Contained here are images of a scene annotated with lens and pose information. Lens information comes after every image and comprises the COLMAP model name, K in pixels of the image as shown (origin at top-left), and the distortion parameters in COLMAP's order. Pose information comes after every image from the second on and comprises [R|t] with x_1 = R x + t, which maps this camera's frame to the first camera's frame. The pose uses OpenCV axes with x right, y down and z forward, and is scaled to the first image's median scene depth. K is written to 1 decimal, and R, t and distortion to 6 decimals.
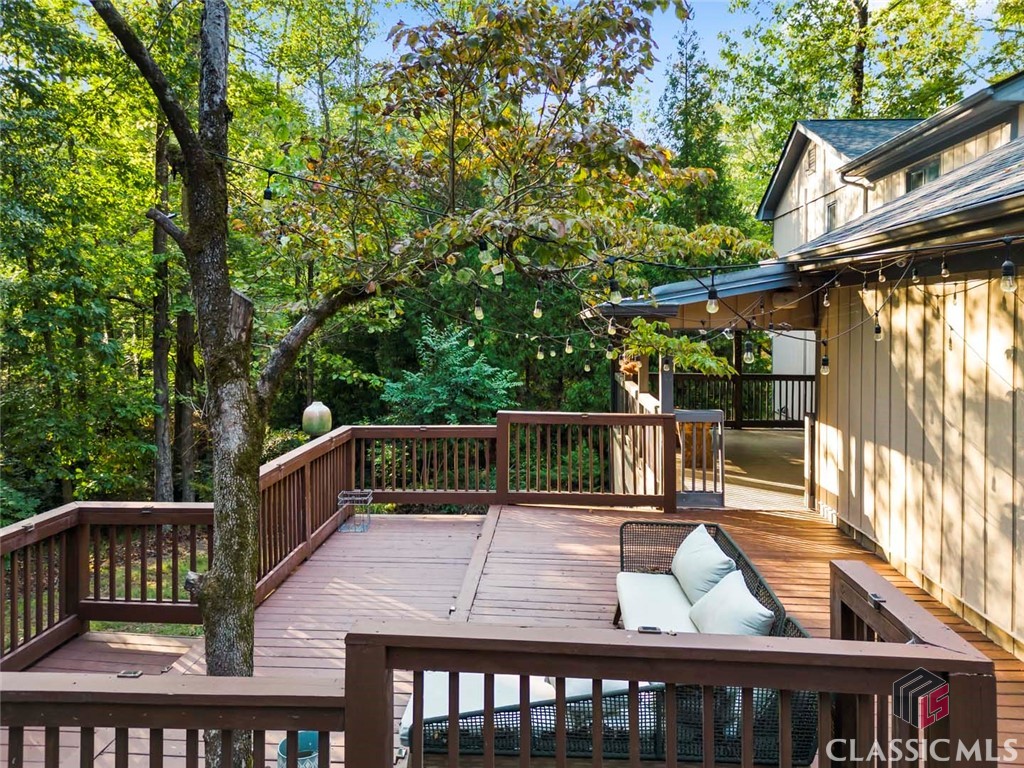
lens RADIAL K [[715.2, 0, 515.9], [0, 715.2, 329.8], [0, 0, 1]] dist [0.016844, -0.000400]
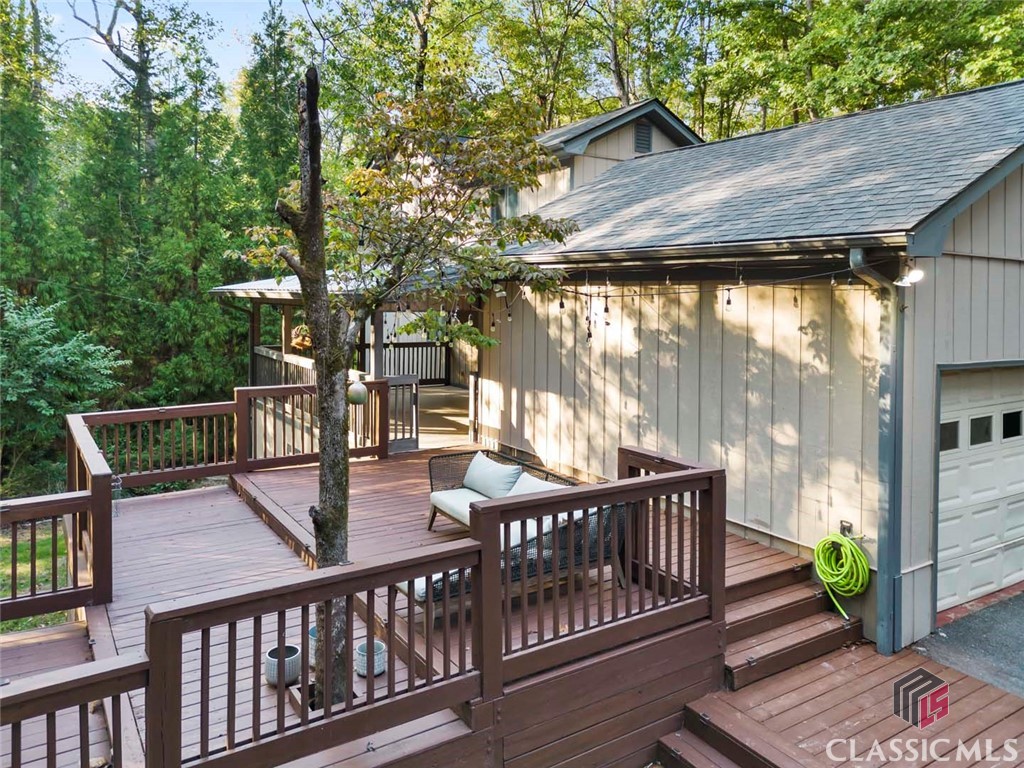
lens RADIAL K [[731.5, 0, 483.3], [0, 731.5, 298.8], [0, 0, 1]] dist [0.022566, 0.001482]
pose [[0.816048, -0.001011, 0.577983, -0.331405], [-0.002260, 0.999985, 0.004940, -0.026439], [-0.577979, -0.005338, 0.816034, -0.124833]]
